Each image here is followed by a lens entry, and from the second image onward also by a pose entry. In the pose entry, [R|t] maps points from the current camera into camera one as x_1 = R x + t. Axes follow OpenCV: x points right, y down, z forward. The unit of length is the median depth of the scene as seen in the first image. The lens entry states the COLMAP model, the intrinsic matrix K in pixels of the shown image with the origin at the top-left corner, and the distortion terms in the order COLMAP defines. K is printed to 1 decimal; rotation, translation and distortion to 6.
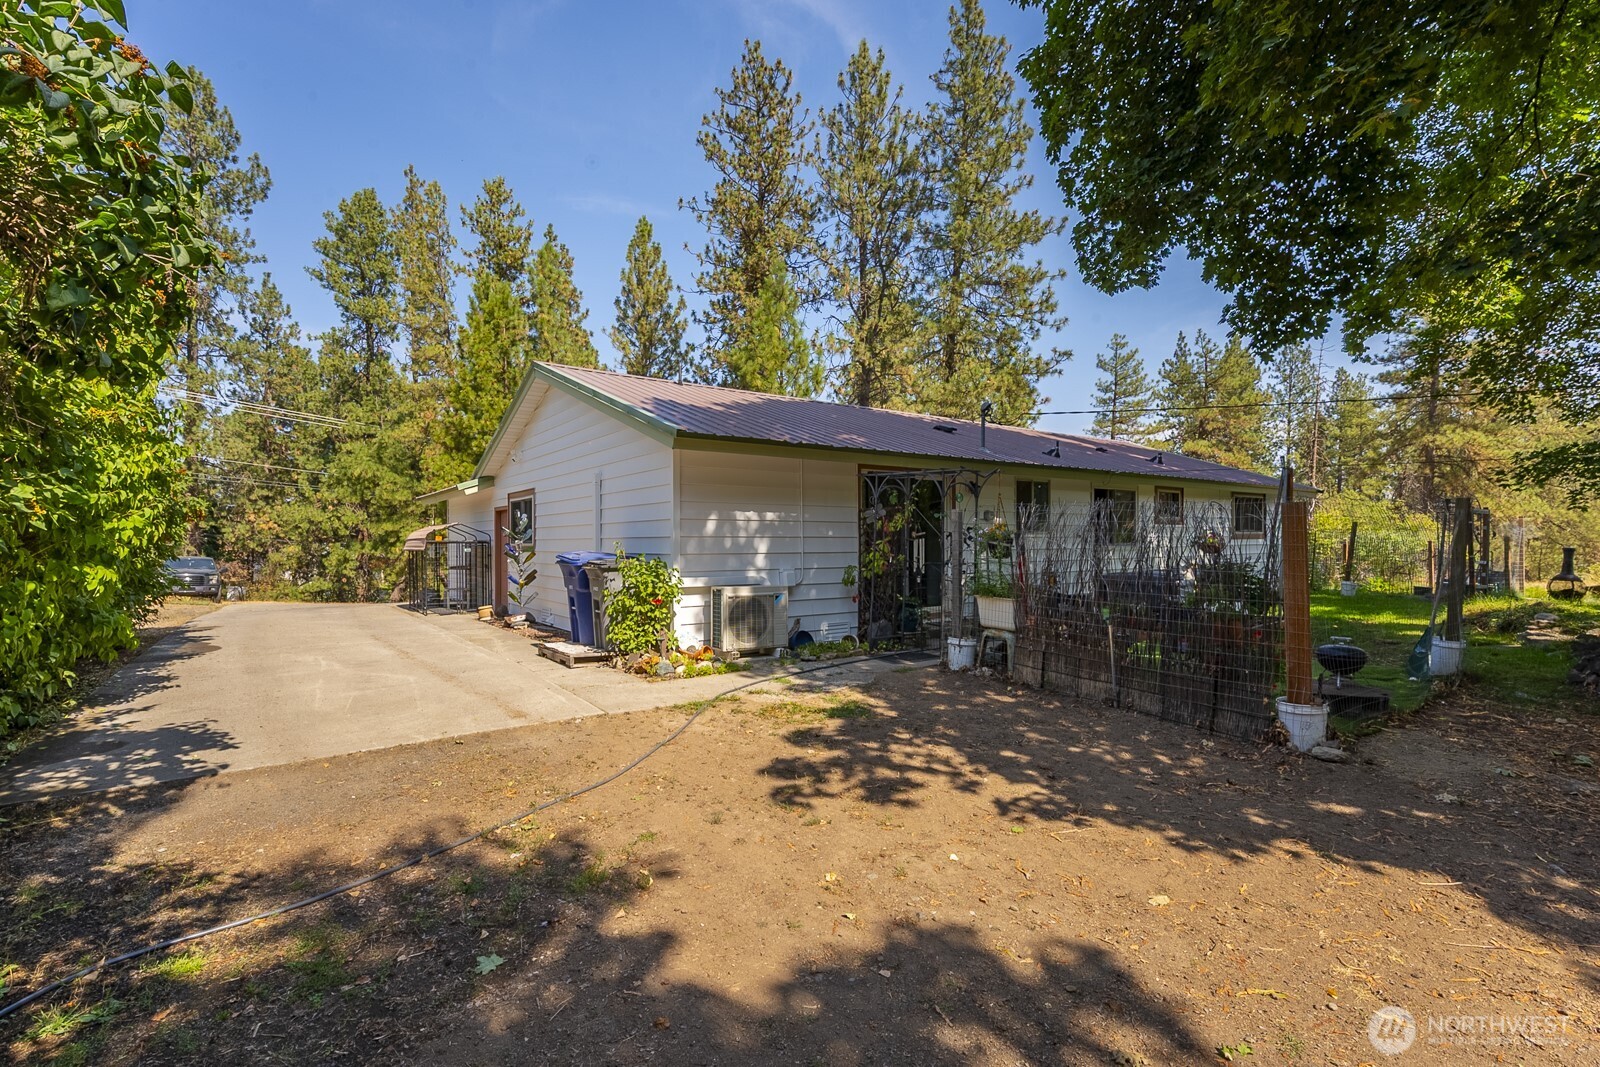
lens RADIAL K [[736.0, 0, 798.0], [0, 736.0, 529.6], [0, 0, 1]] dist [-0.005627, -0.000414]
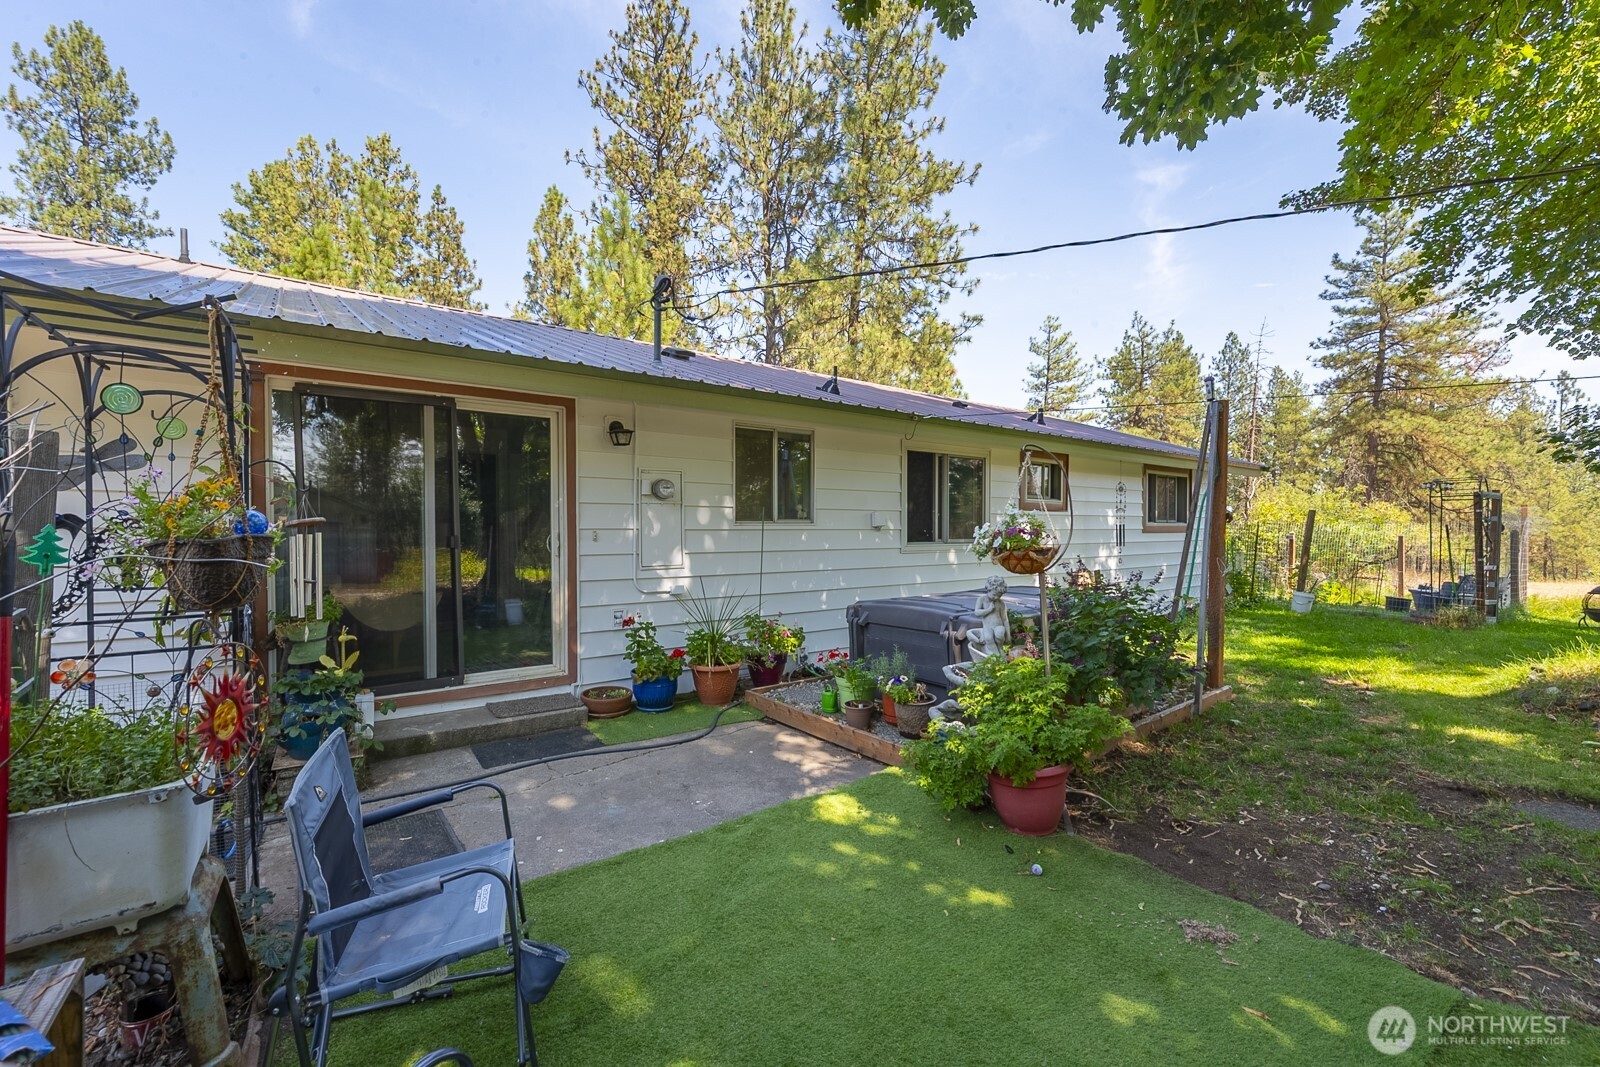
lens RADIAL K [[671.2, 0, 803.4], [0, 671.2, 533.2], [0, 0, 1]] dist [-0.001009, -0.000026]
pose [[0.999595, 0.003673, 0.028225, 0.108043], [-0.004191, 0.999823, 0.018324, 0.001115], [-0.028153, -0.018434, 0.999434, 0.160477]]
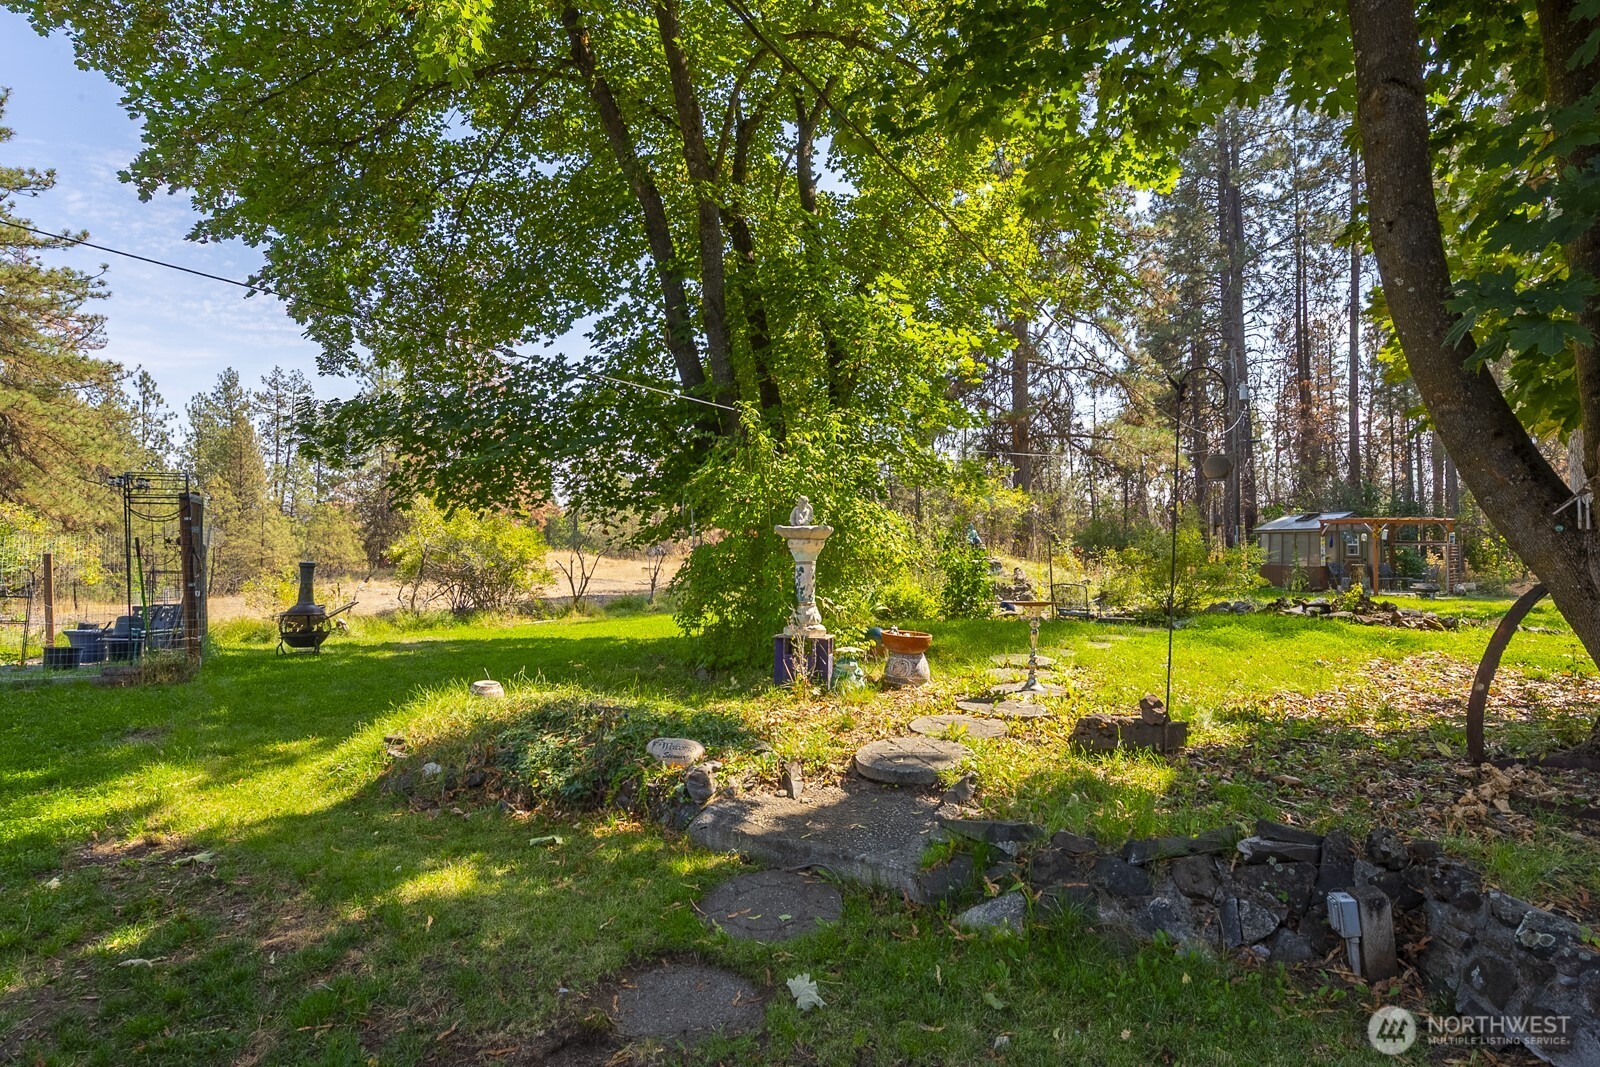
lens RADIAL K [[837.2, 0, 801.4], [0, 837.2, 529.3], [0, 0, 1]] dist [0.003742, 0.000393]
pose [[0.021263, 0.009831, 0.999726, 0.140276], [-0.003000, 0.999948, -0.009770, 0.000972], [-0.999769, -0.002792, 0.021291, 0.233477]]
